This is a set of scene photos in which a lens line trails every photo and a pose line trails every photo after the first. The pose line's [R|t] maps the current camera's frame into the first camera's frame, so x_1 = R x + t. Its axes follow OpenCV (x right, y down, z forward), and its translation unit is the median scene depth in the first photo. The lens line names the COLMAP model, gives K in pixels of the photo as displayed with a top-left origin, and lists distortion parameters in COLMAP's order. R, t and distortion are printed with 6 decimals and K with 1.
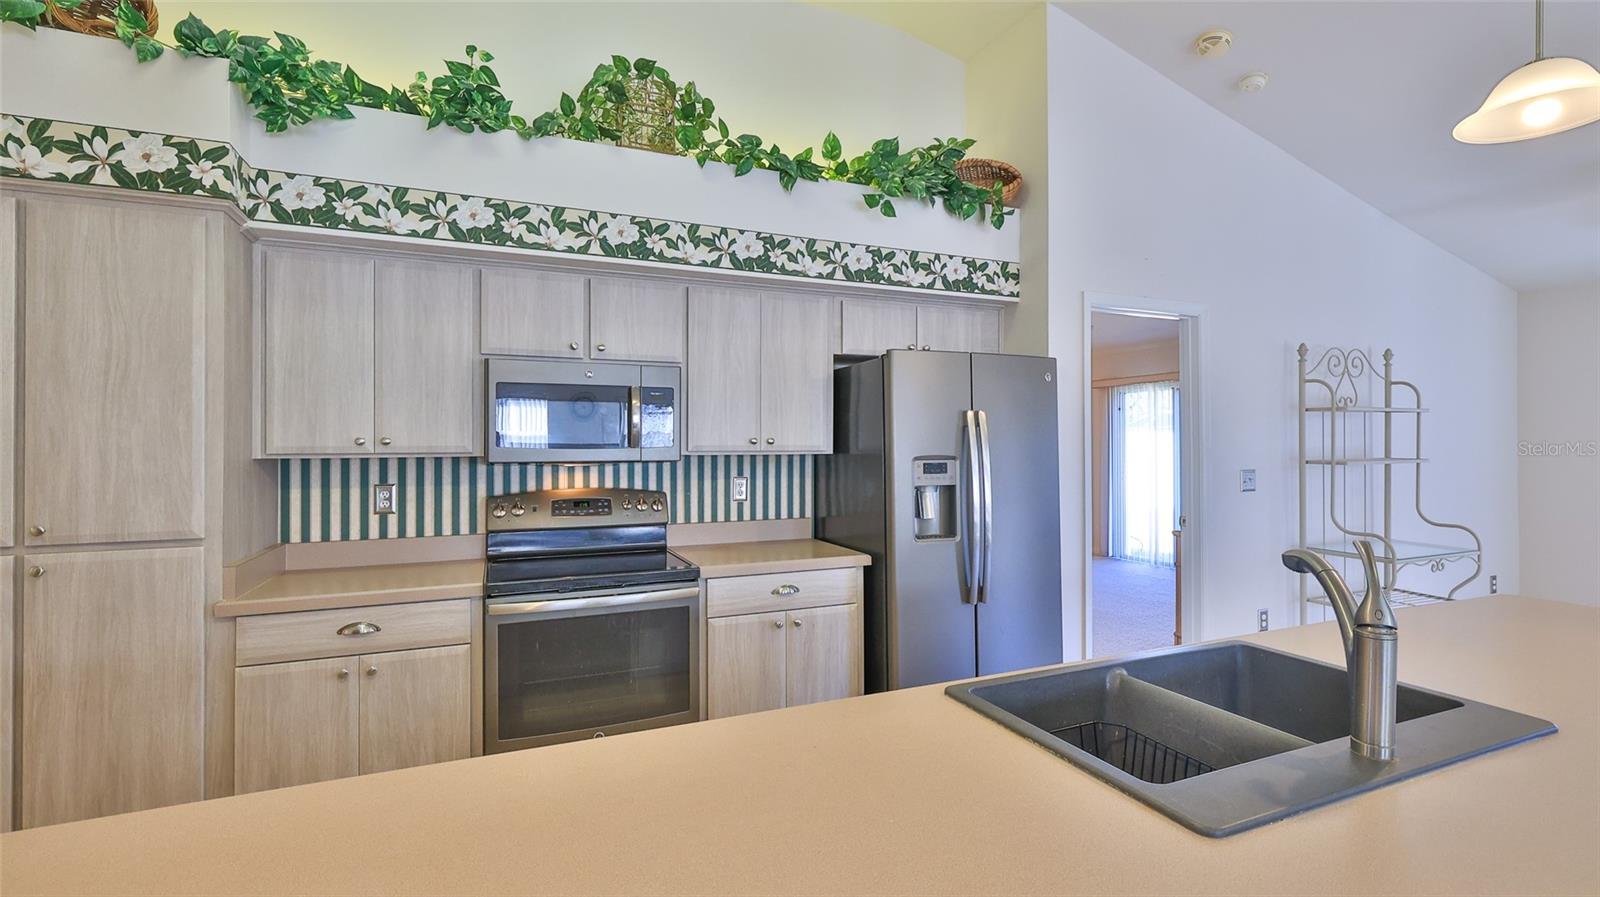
lens RADIAL K [[705.4, 0, 795.8], [0, 705.4, 444.0], [0, 0, 1]] dist [-0.003376, 0.000194]
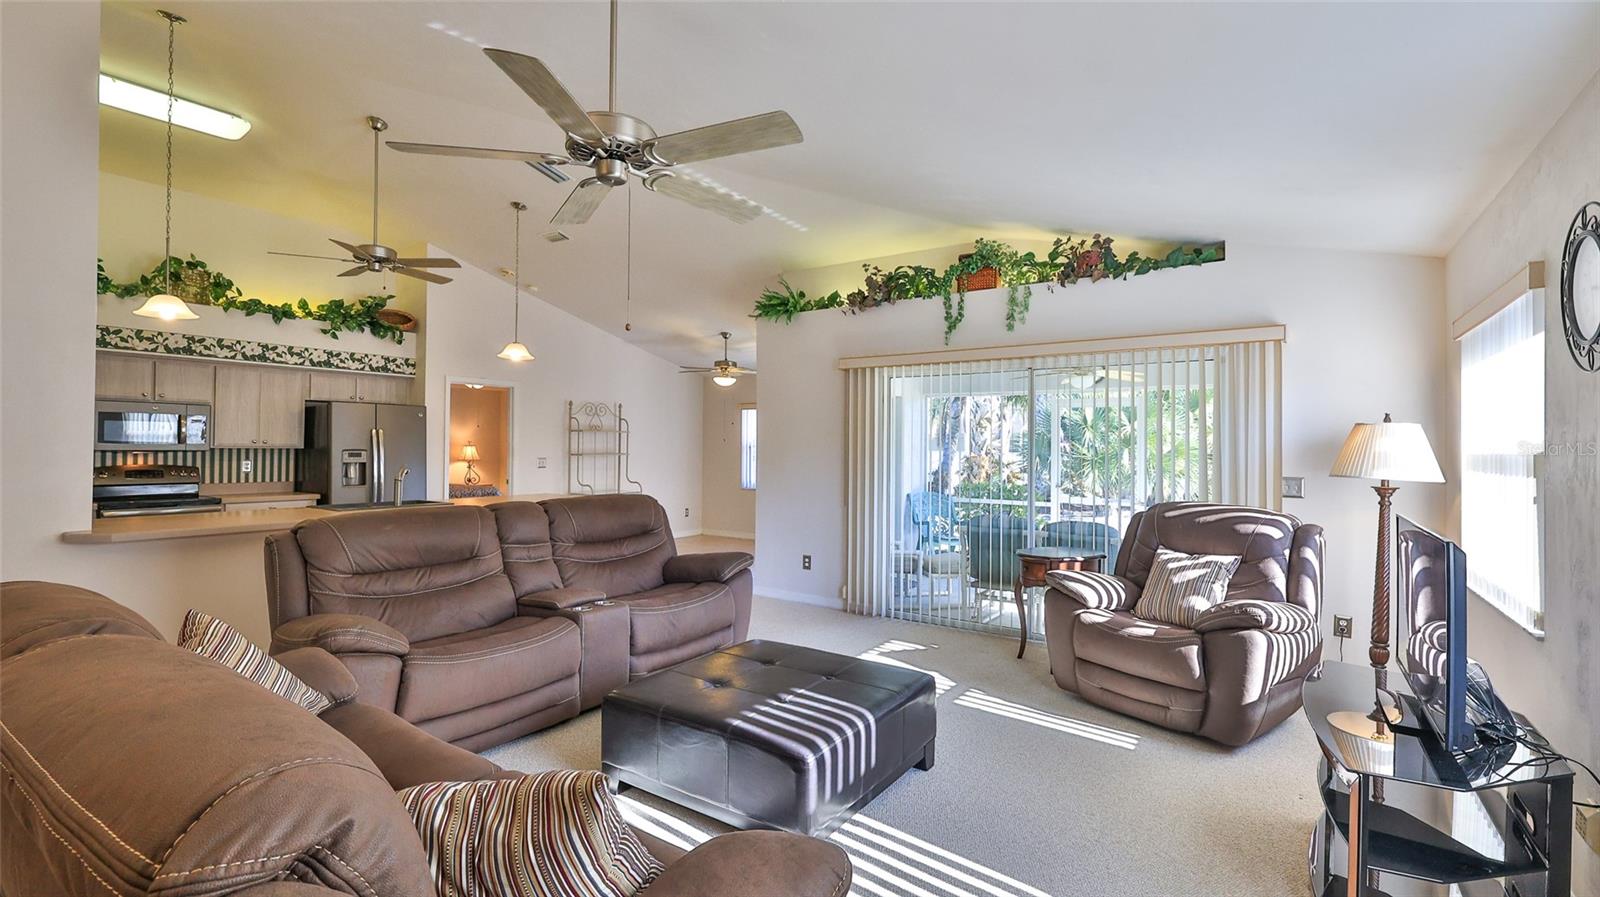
lens RADIAL K [[709.8, 0, 794.6], [0, 709.8, 441.1], [0, 0, 1]] dist [-0.000606, 0.000993]
pose [[0.847669, 0.015756, 0.530291, 0.177799], [-0.012903, 0.999876, -0.009082, -0.006909], [-0.530368, 0.000857, 0.847767, -1.597945]]
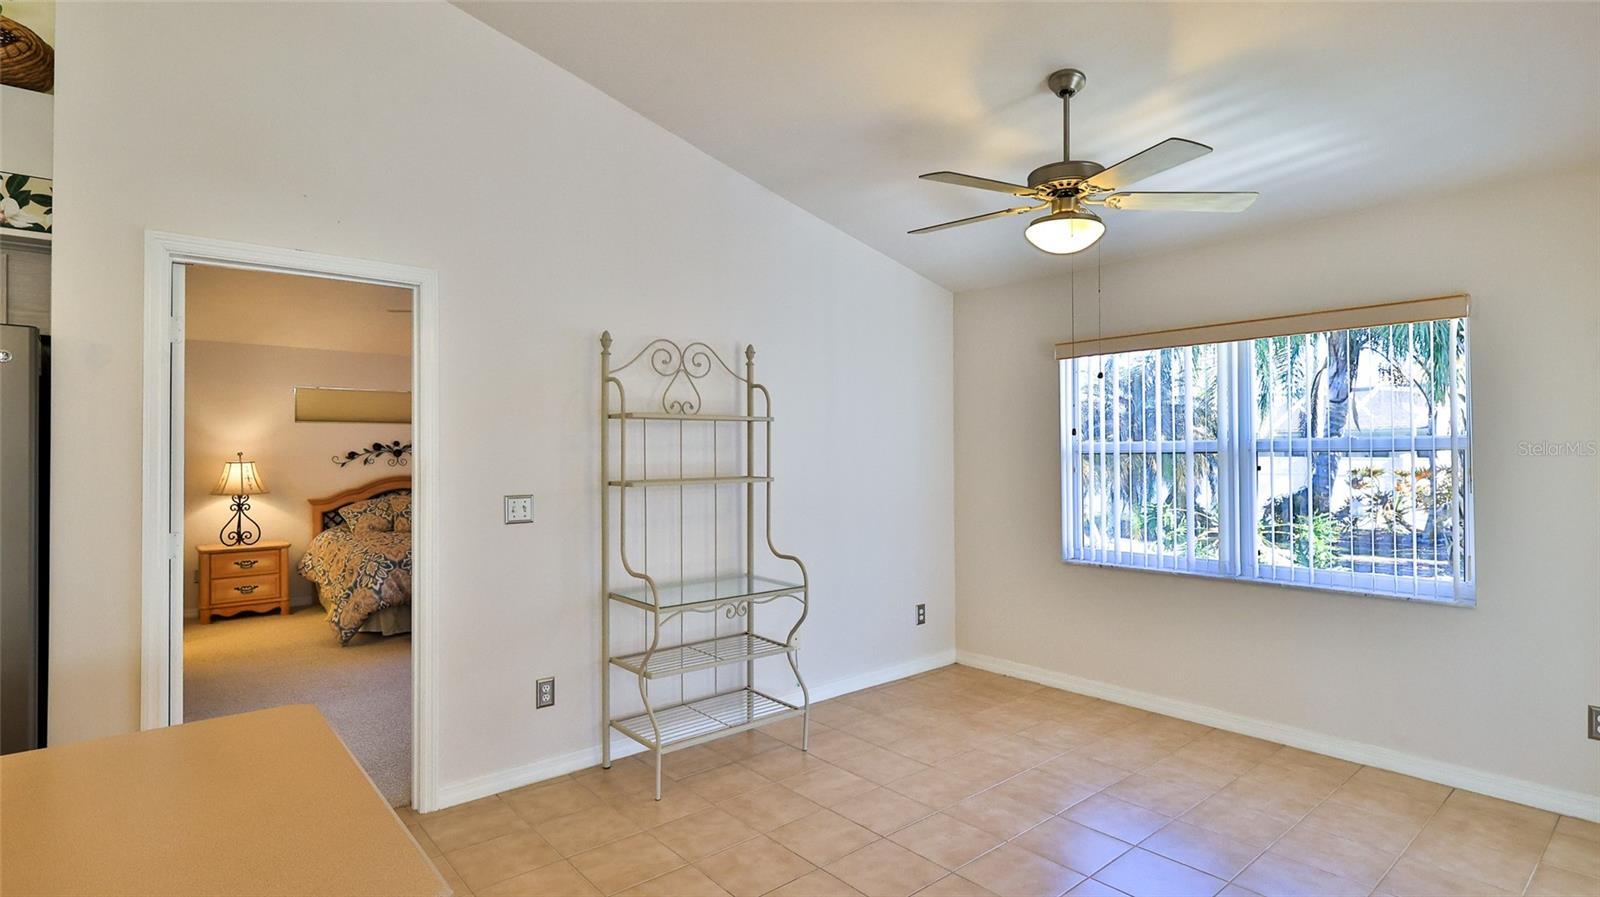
lens RADIAL K [[781.5, 0, 801.8], [0, 781.5, 452.2], [0, 0, 1]] dist [0.001070, -0.001497]
pose [[0.954166, -0.001262, 0.299277, 0.856049], [0.002807, 0.999985, -0.004733, -0.005759], [-0.299266, 0.005357, 0.954155, 0.141586]]
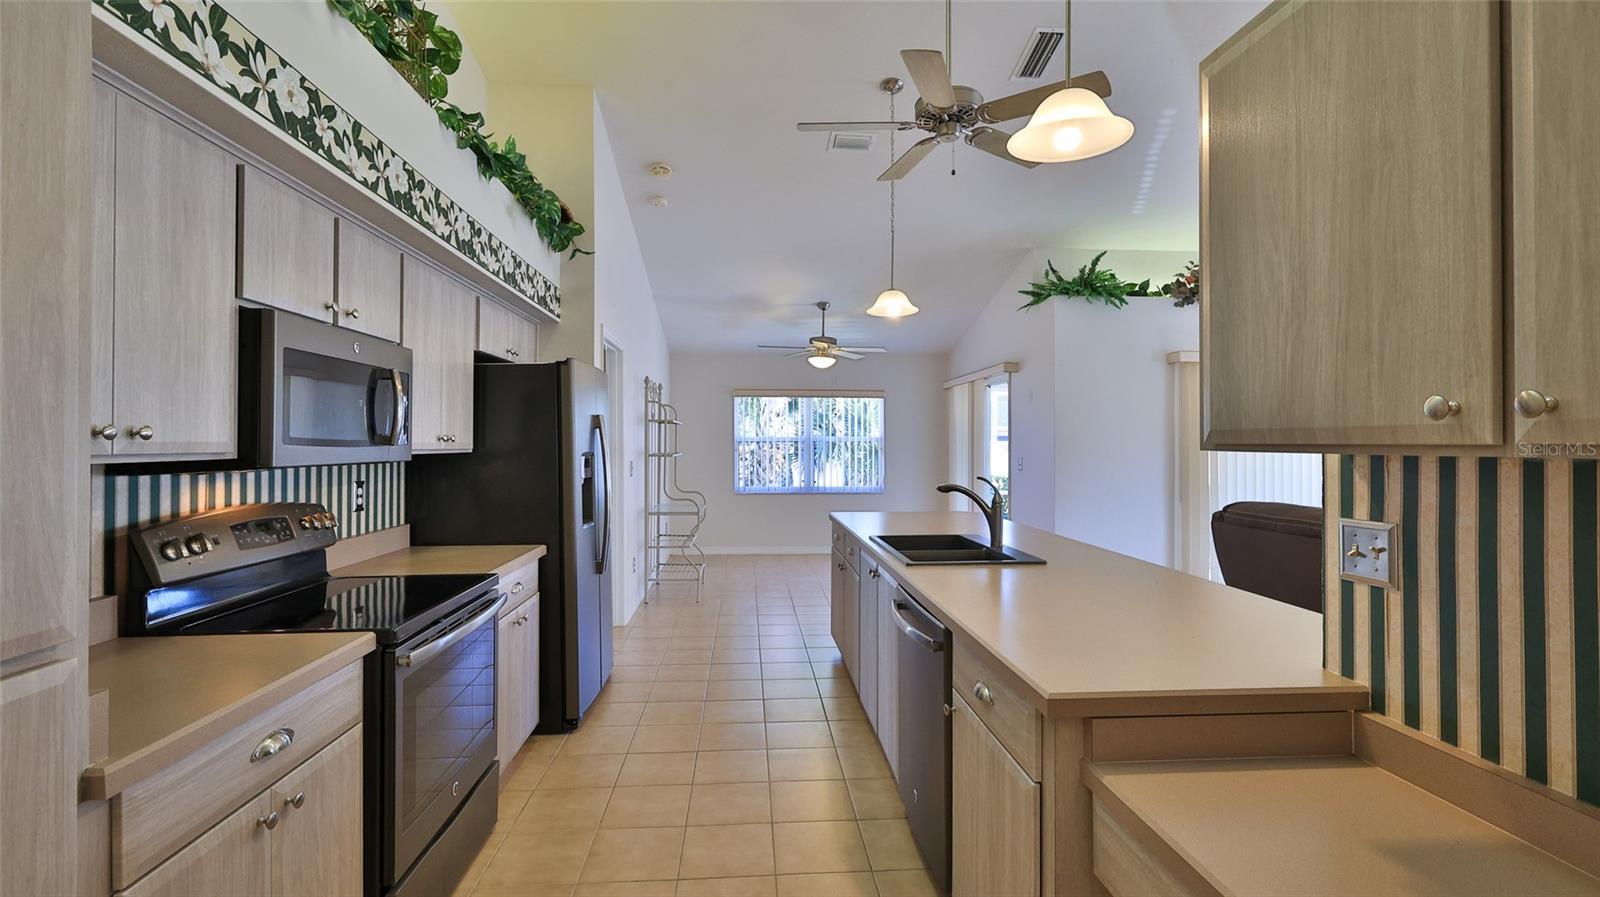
lens RADIAL K [[709.8, 0, 797.7], [0, 709.8, 440.8], [0, 0, 1]] dist [-0.000606, 0.000993]
pose [[0.319338, 0.006635, 0.947617, -0.774986], [-0.002592, 0.999978, -0.006128, 0.003447], [-0.947637, -0.000499, 0.319349, 0.277426]]
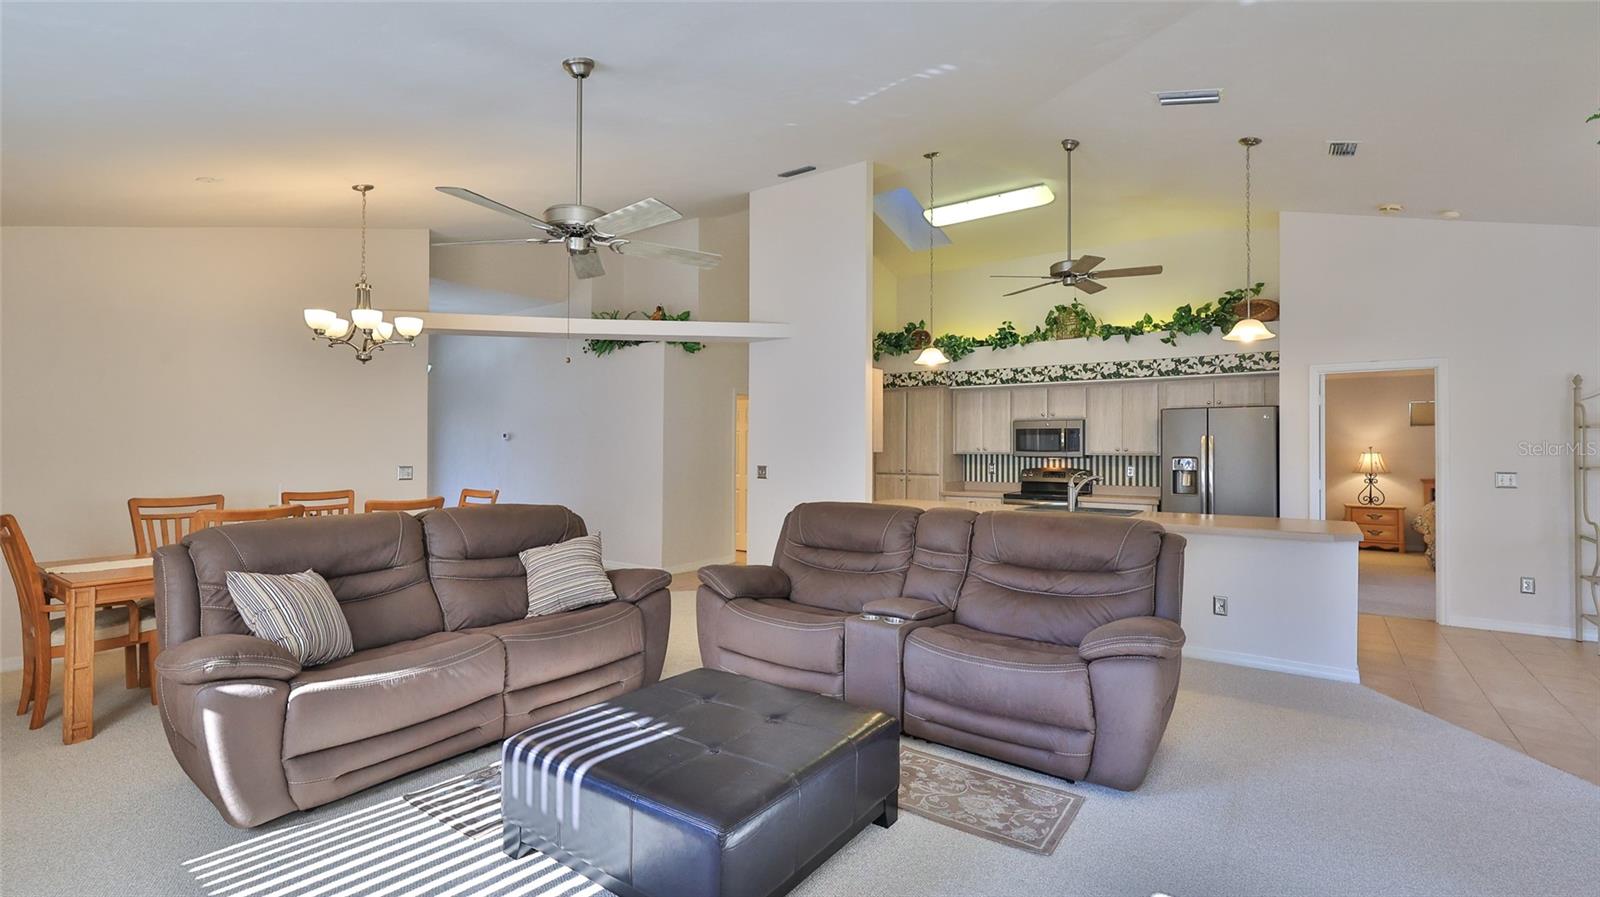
lens RADIAL K [[709.8, 0, 797.3], [0, 709.8, 439.7], [0, 0, 1]] dist [-0.000606, 0.000993]
pose [[0.515247, -0.006327, -0.857019, 1.401881], [-0.004580, 0.999938, -0.010136, -0.007947], [0.857030, 0.009148, 0.515186, -1.115402]]
